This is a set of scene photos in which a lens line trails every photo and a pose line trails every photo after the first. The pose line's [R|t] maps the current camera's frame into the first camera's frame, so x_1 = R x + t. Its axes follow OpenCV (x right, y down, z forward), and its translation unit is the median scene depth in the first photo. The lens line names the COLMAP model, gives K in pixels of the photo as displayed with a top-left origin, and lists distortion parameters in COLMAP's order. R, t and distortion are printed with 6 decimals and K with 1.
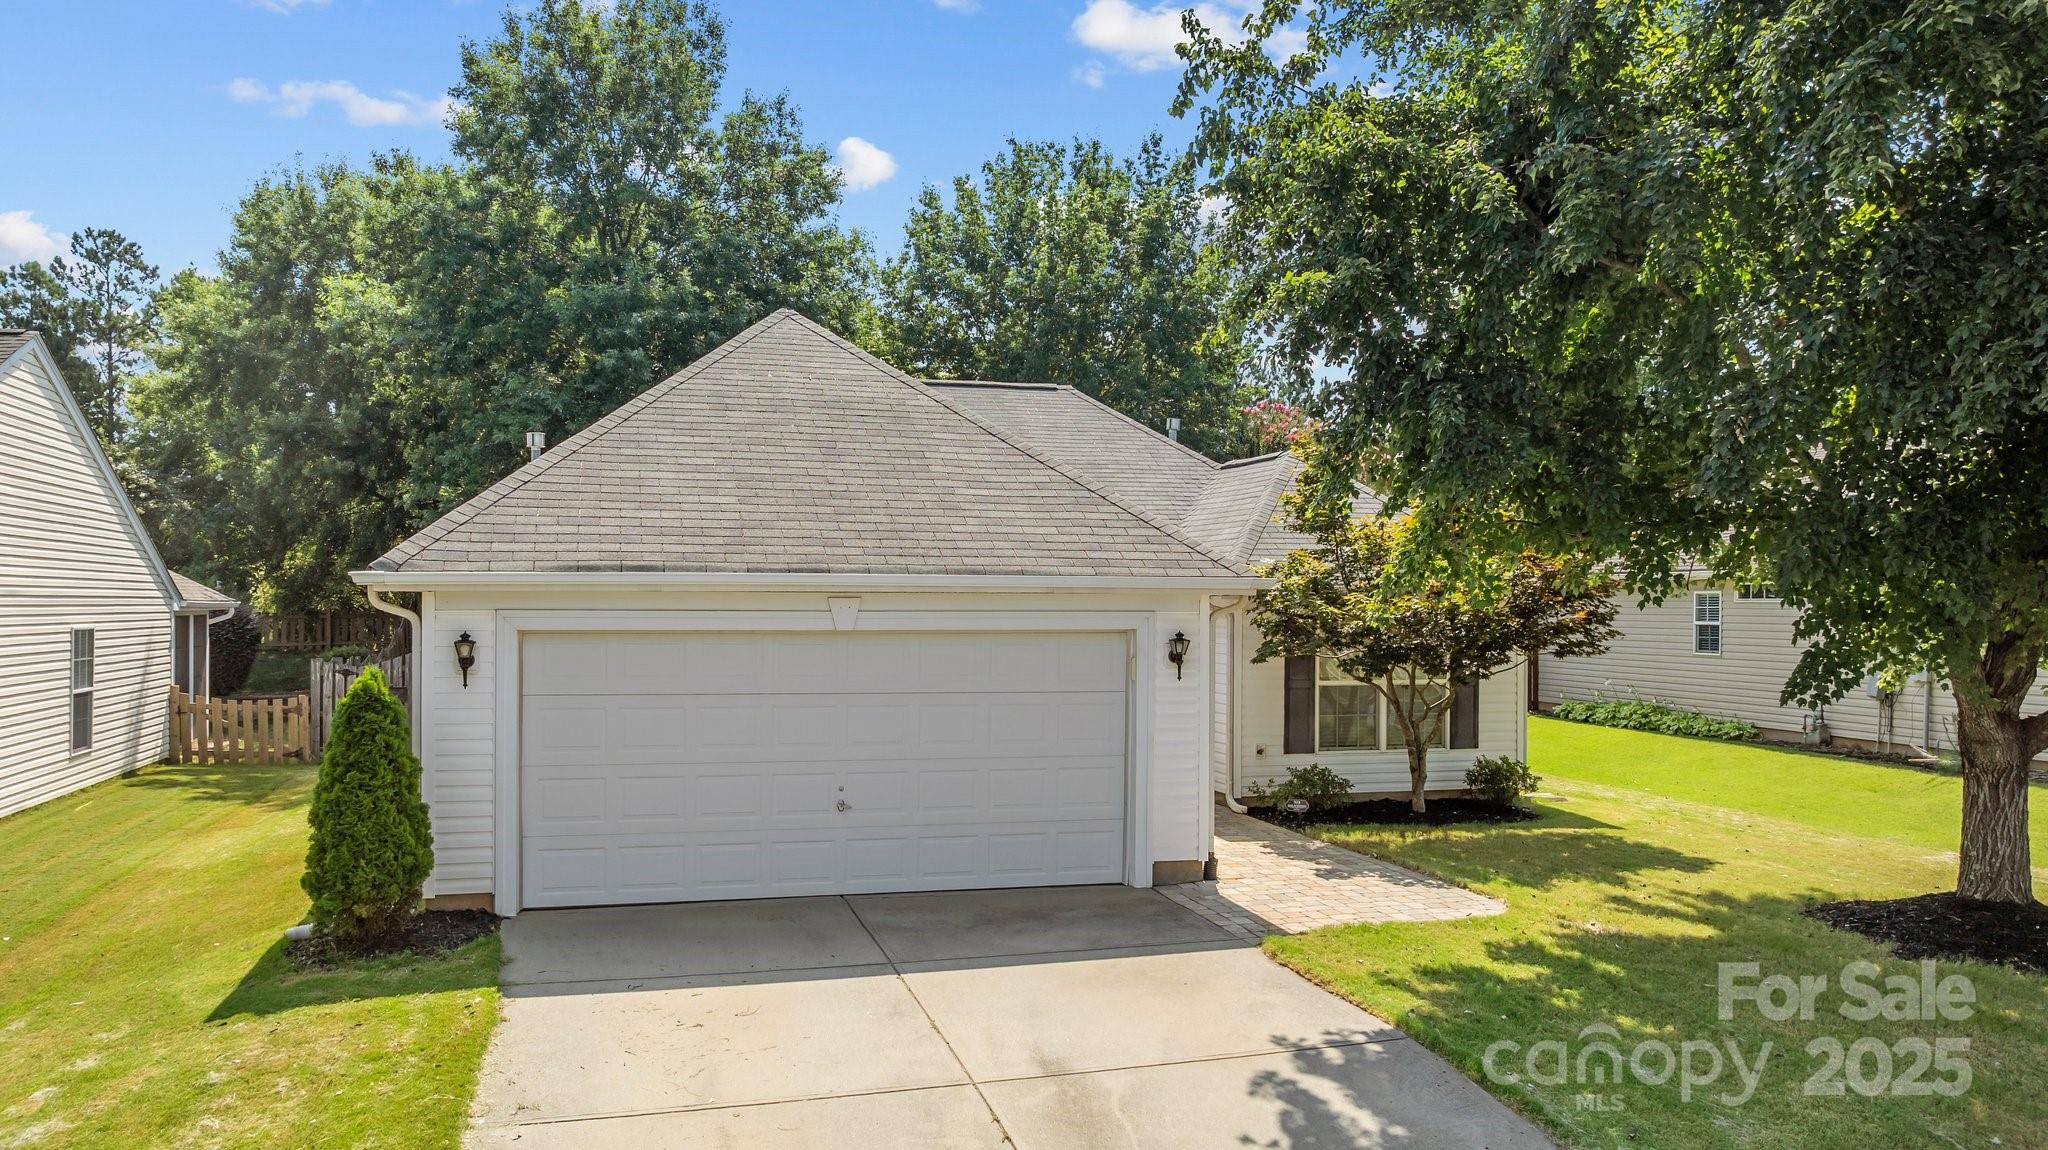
lens RADIAL K [[1481.2, 0, 1024.0], [0, 1481.2, 575.0], [0, 0, 1]] dist [-0.048234, 0.054533]
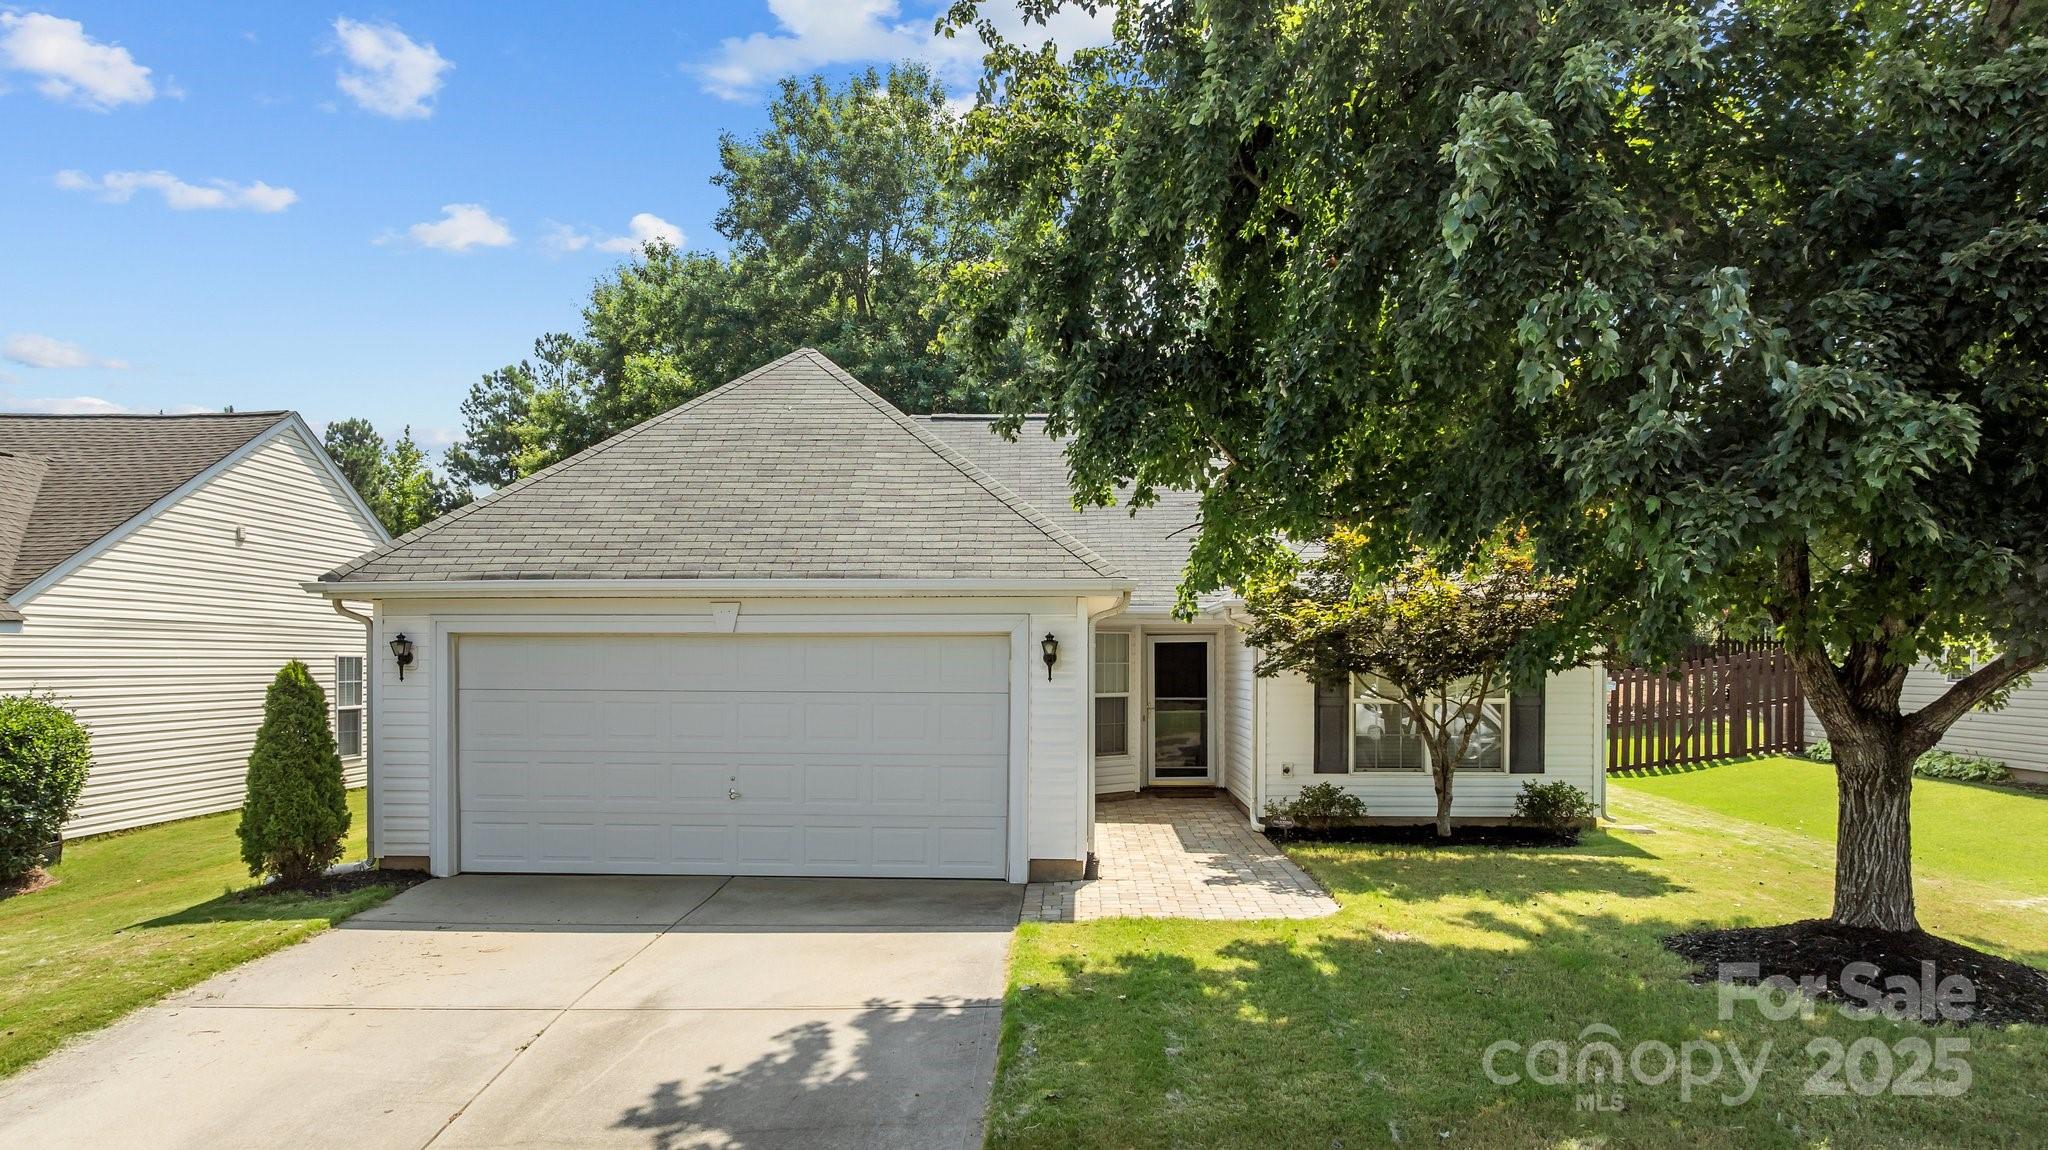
lens RADIAL K [[1472.1, 0, 1023.0], [0, 1472.1, 648.1], [0, 0, 1]] dist [-0.052950, 0.055150]
pose [[0.953410, -0.006967, -0.301597, 0.445202], [0.009865, 0.999919, 0.008085, 0.045538], [0.301516, -0.010684, 0.953401, 0.034036]]
